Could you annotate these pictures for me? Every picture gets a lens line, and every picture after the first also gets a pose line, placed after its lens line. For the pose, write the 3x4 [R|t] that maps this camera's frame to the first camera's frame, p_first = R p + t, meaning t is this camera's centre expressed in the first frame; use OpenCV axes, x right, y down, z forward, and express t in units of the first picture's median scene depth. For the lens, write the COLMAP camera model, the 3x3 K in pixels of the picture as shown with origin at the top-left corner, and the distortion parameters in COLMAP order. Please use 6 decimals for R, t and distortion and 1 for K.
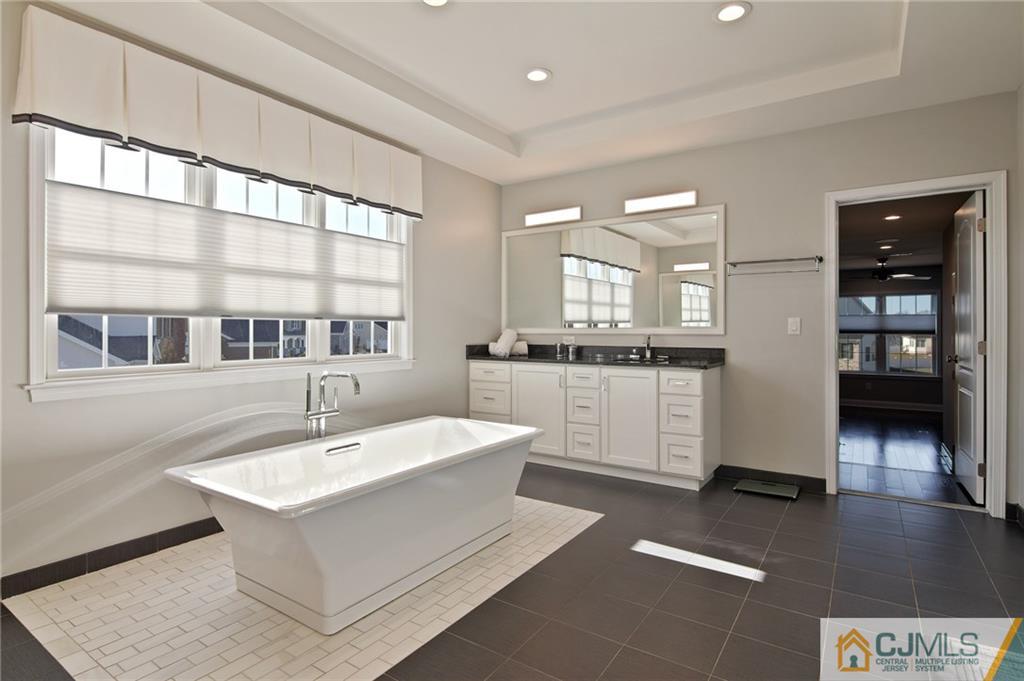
lens RADIAL K [[522.0, 0, 512.1], [0, 522.0, 330.5], [0, 0, 1]] dist [-0.030730, -0.000455]
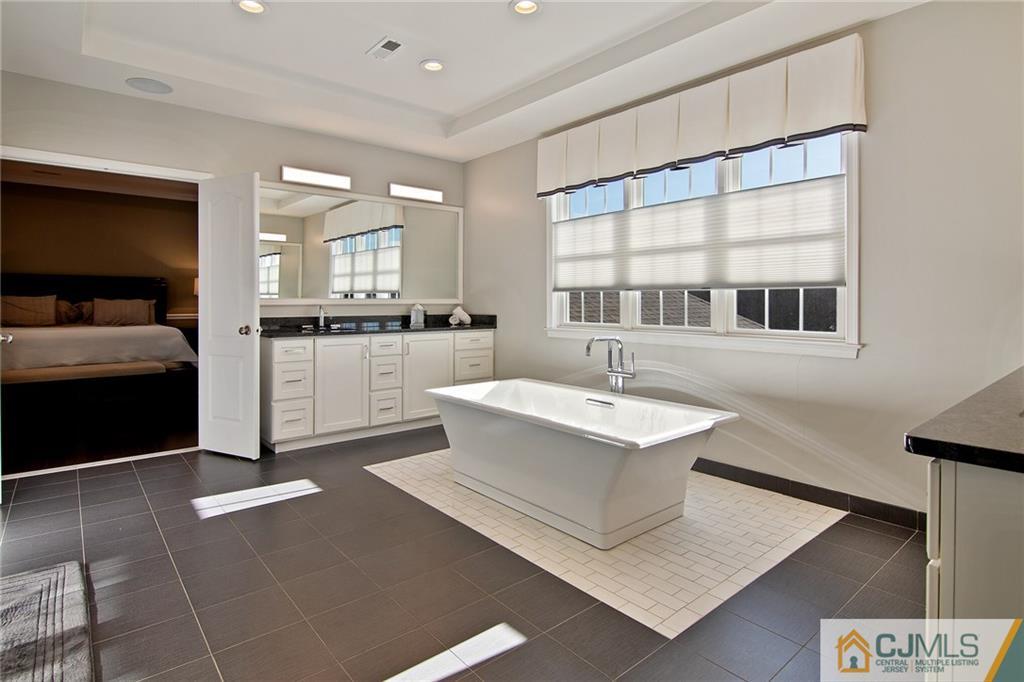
lens RADIAL K [[475.0, 0, 515.3], [0, 475.0, 302.4], [0, 0, 1]] dist [-0.054886, -0.000260]
pose [[-0.261296, 0.004914, -0.965246, 0.658242], [0.000422, 0.999988, 0.004977, -0.000702], [0.965259, 0.000893, -0.261295, 0.994792]]
